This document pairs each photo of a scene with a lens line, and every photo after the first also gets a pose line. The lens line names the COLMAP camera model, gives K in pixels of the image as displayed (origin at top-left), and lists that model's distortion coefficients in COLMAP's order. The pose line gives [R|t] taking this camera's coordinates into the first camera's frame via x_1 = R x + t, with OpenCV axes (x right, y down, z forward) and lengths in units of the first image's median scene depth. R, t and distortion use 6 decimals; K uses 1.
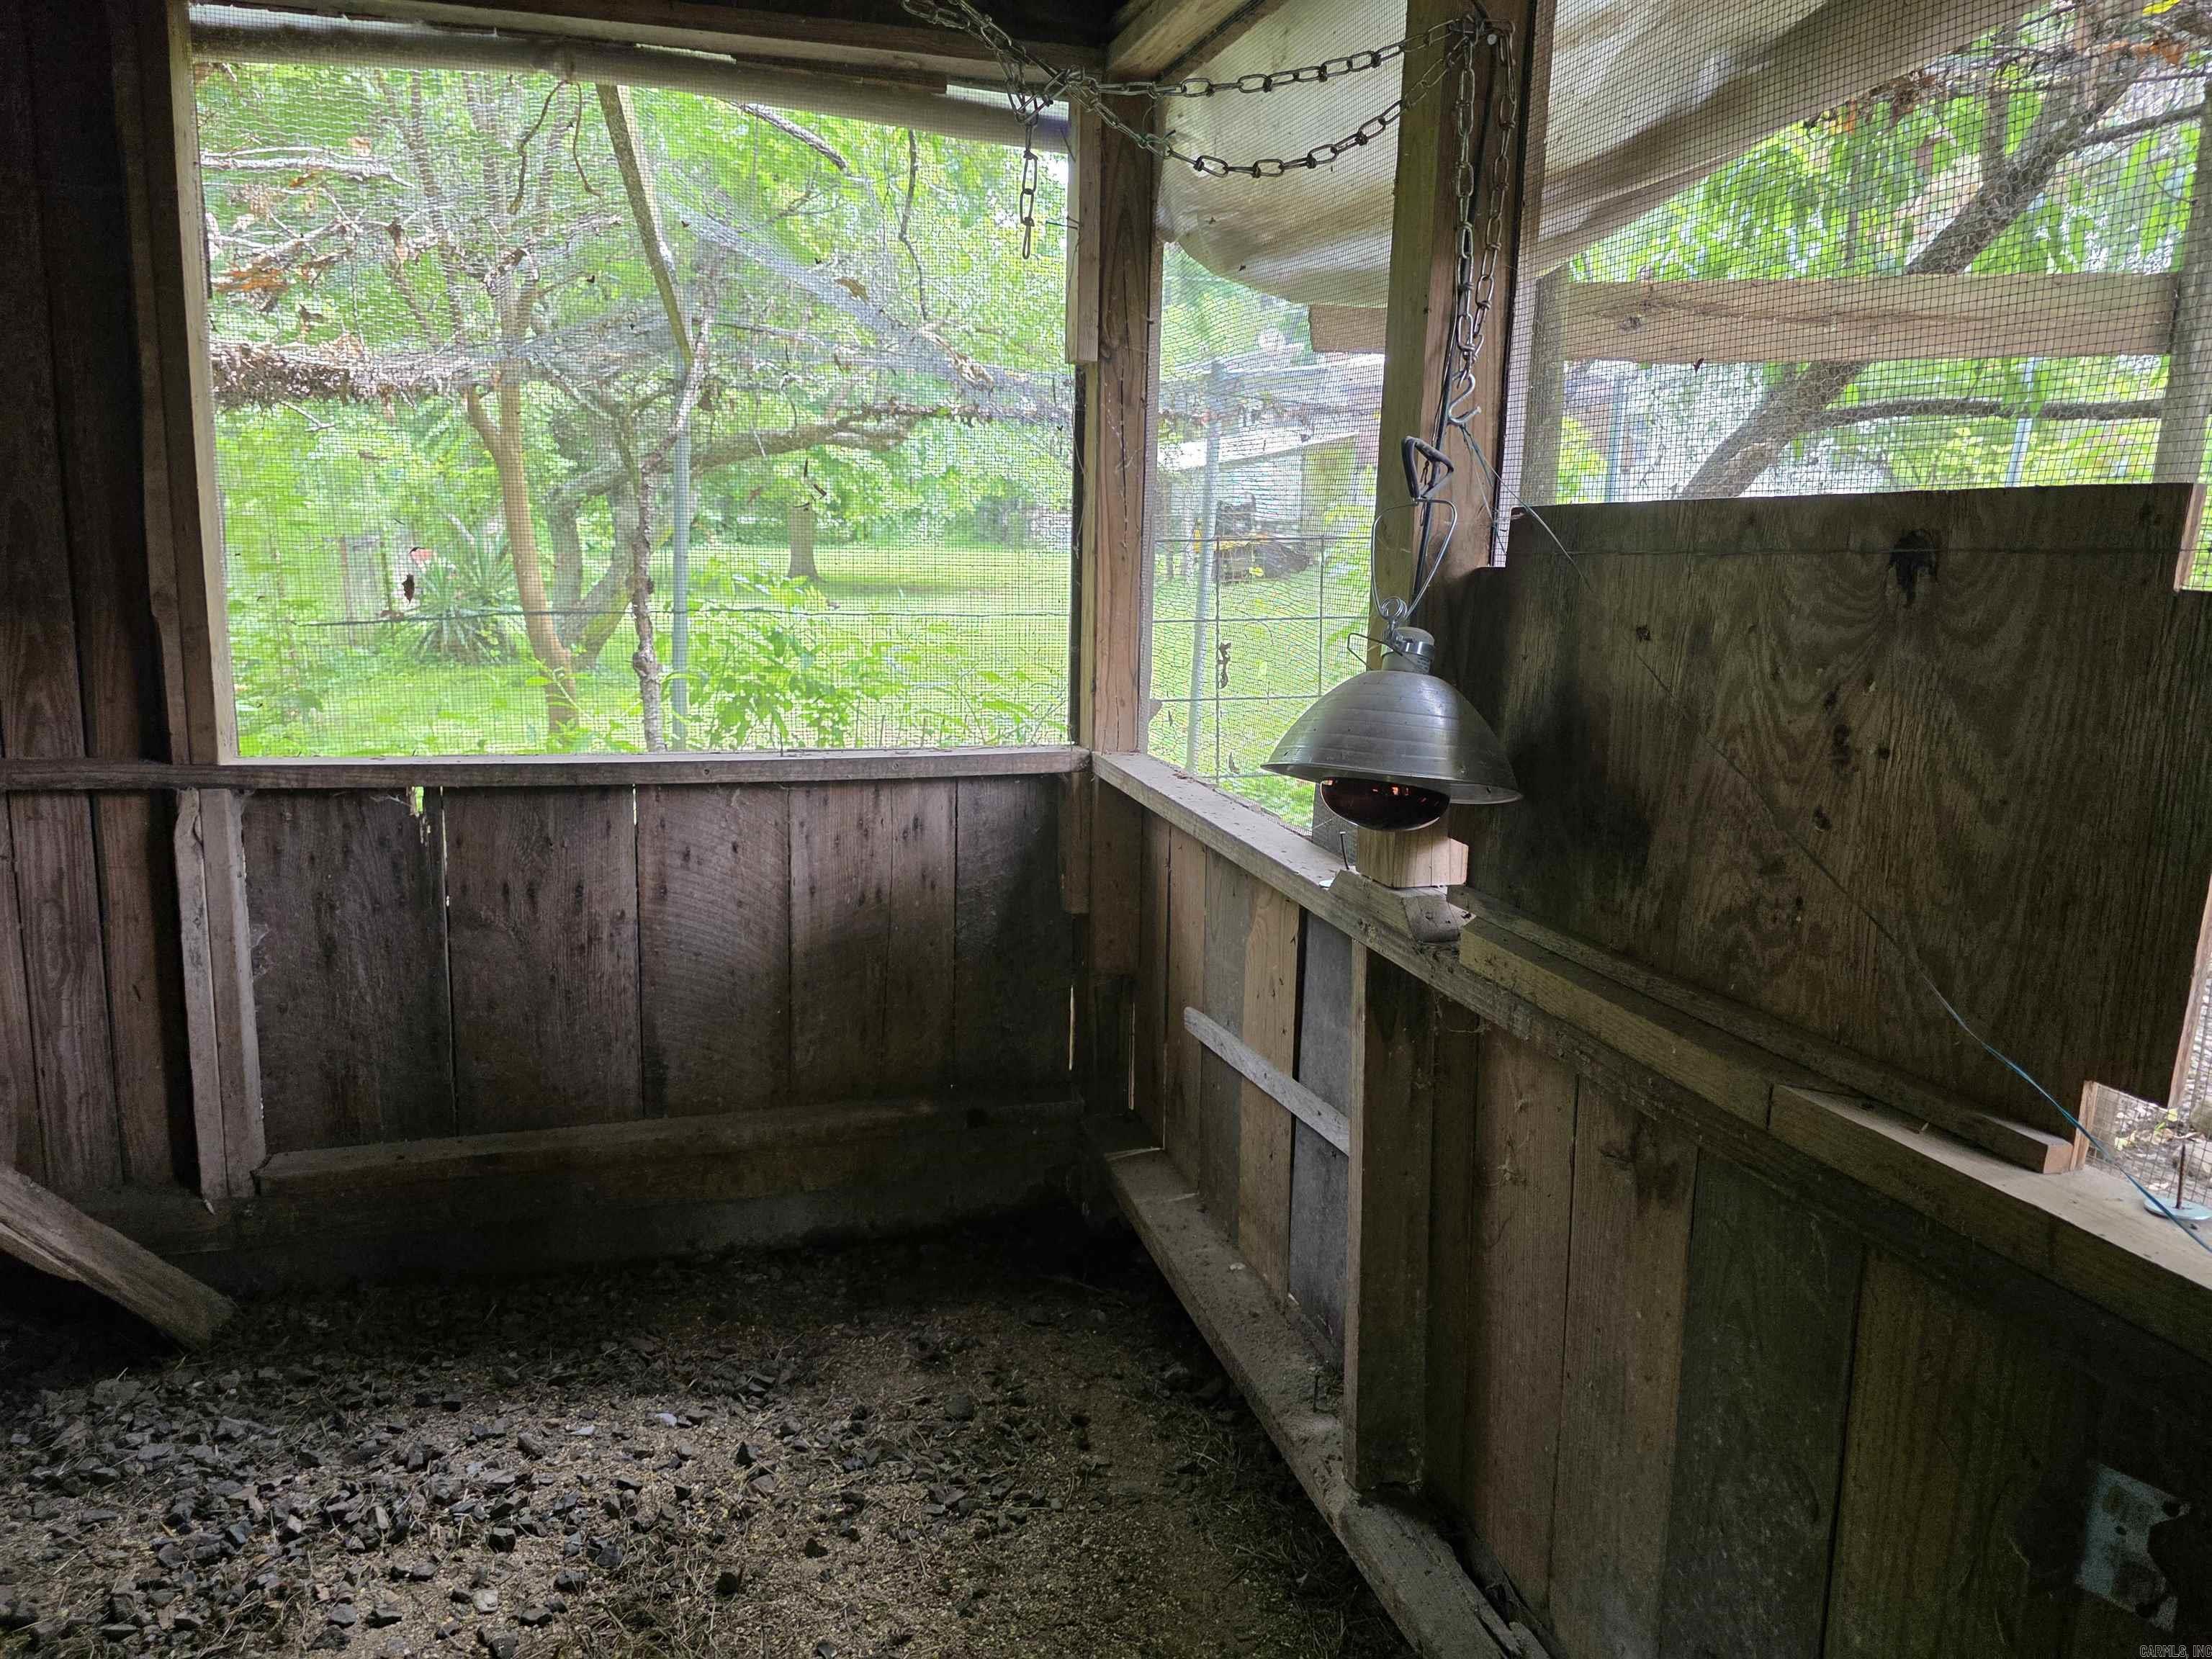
lens RADIAL K [[1501.8, 0, 1109.8], [0, 1501.8, 832.2], [0, 0, 1]] dist [0.047211, -0.044994]
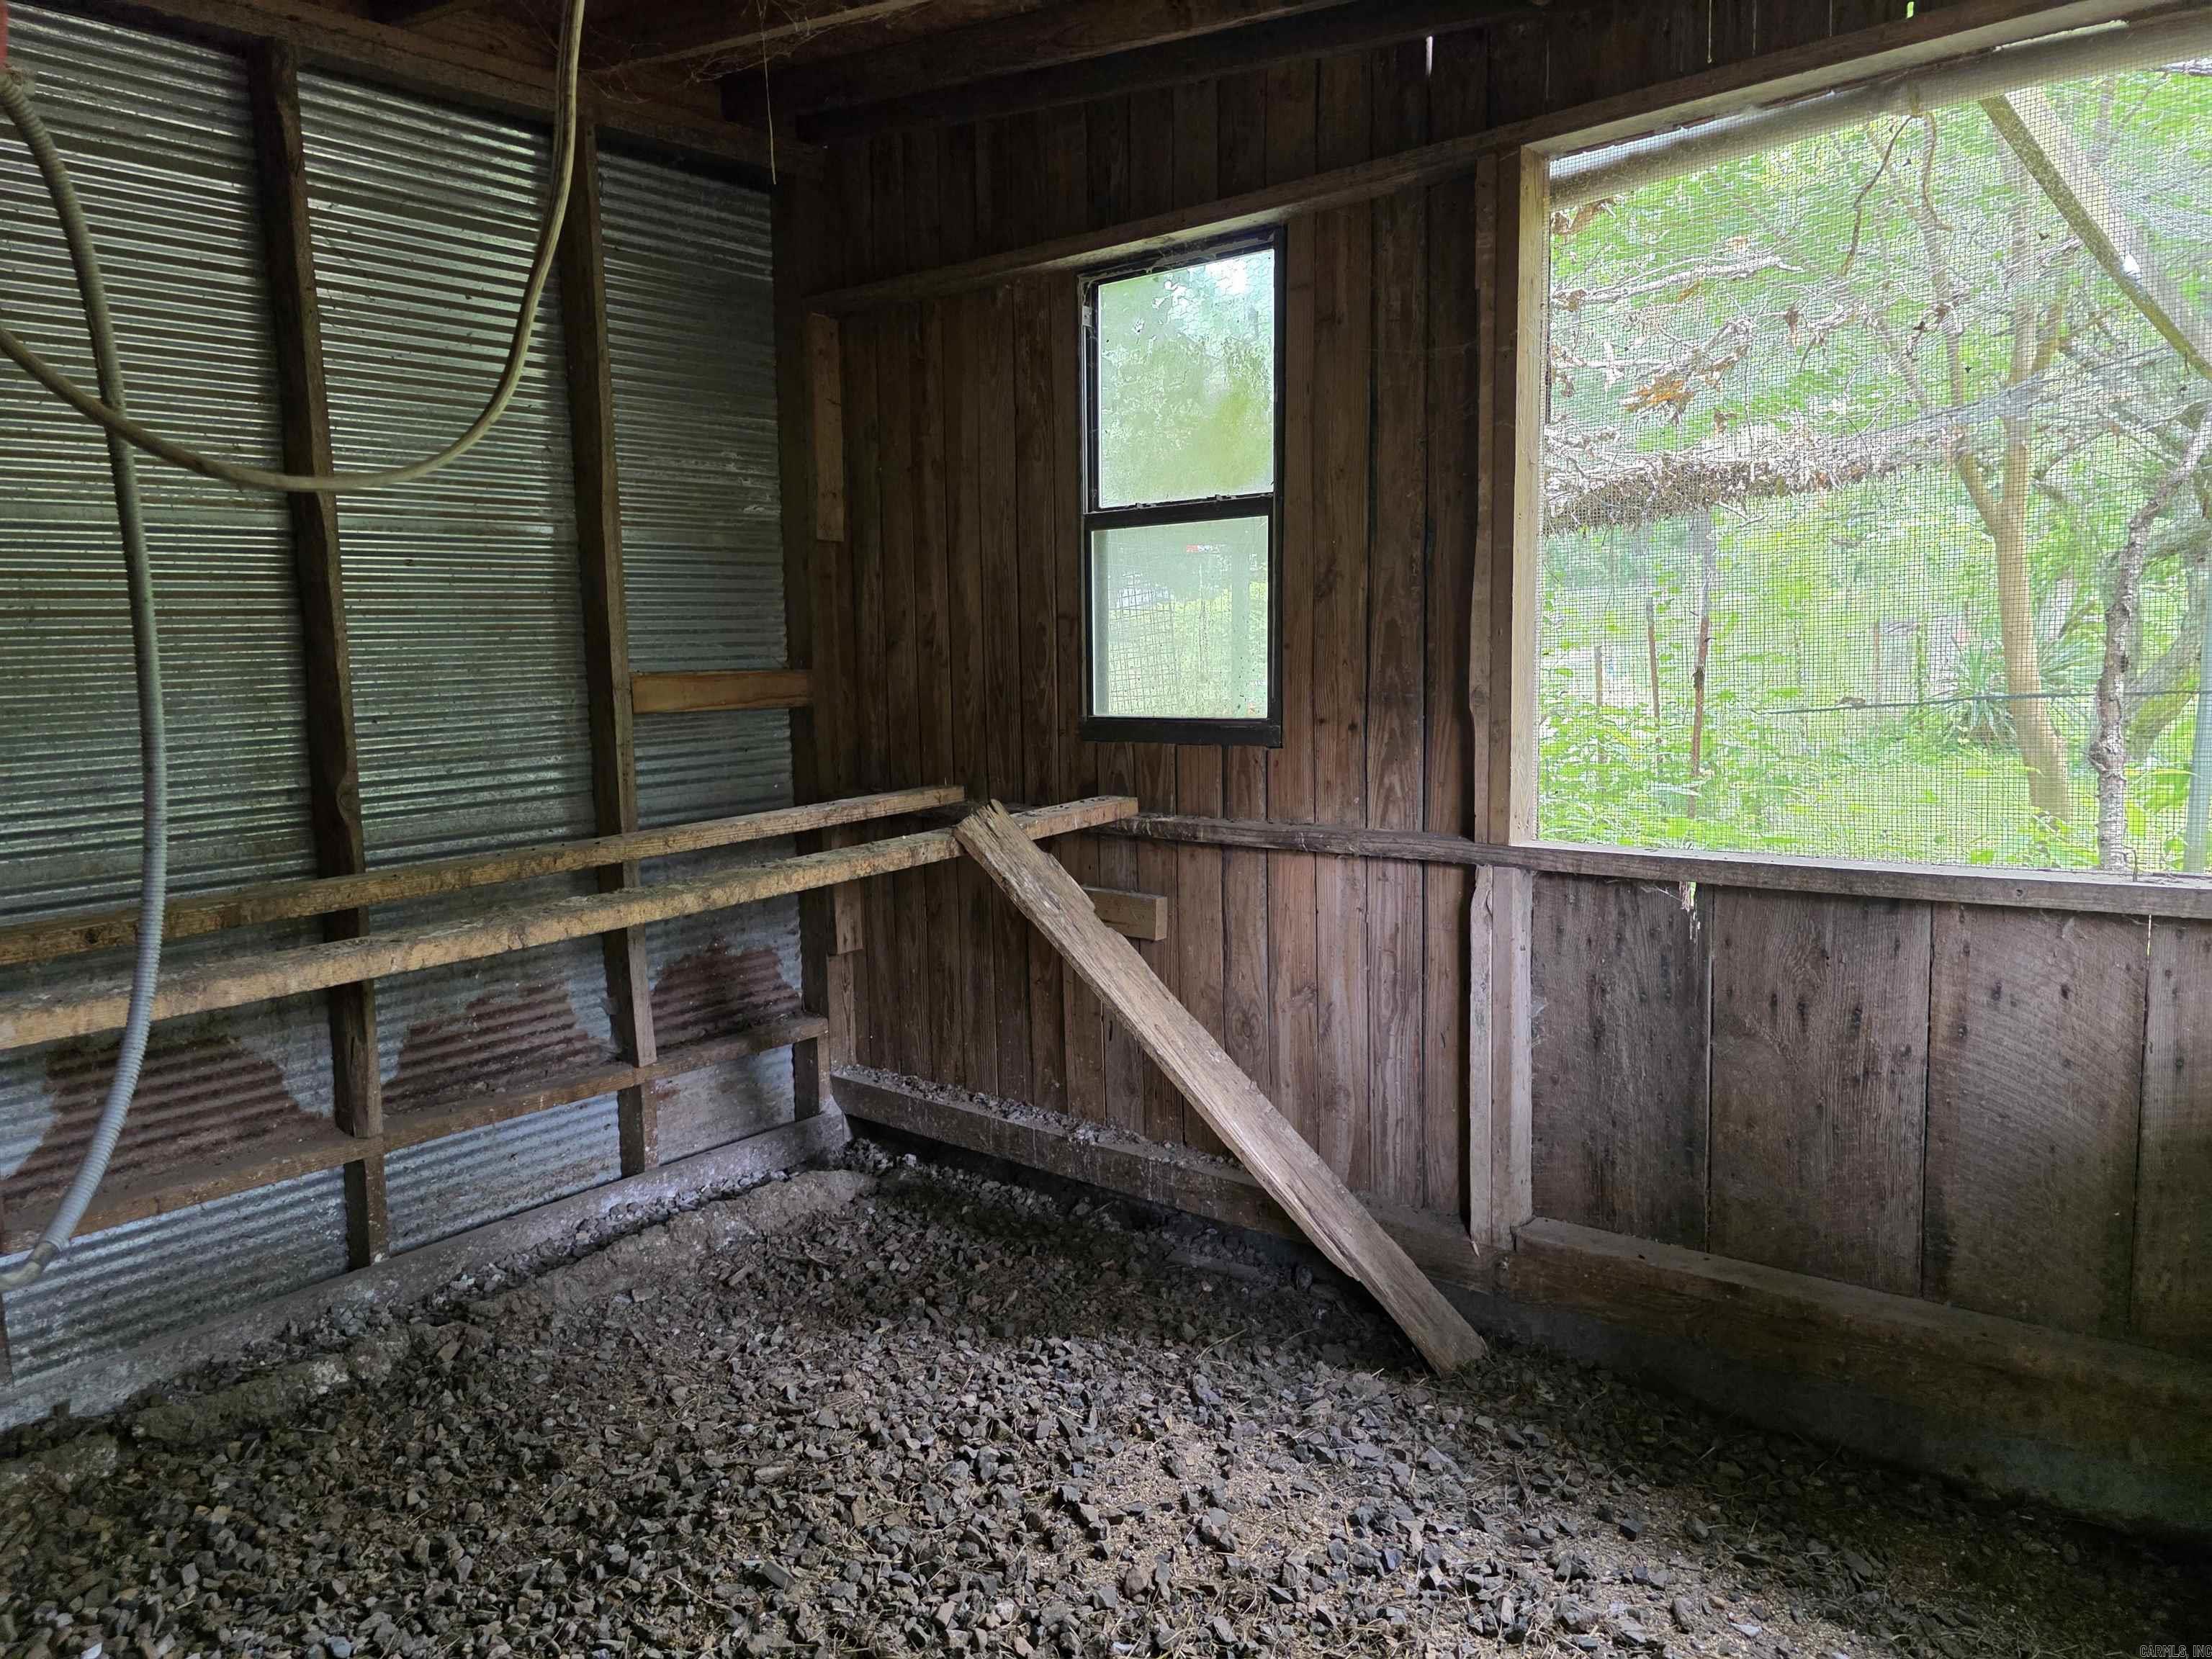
lens RADIAL K [[1501.8, 0, 1095.9], [0, 1501.8, 806.8], [0, 0, 1]] dist [0.047211, -0.044994]
pose [[0.556550, 0.045377, -0.829574, 0.140655], [-0.104232, 0.994432, -0.015533, -0.023446], [0.824250, 0.095113, 0.558180, 0.141736]]
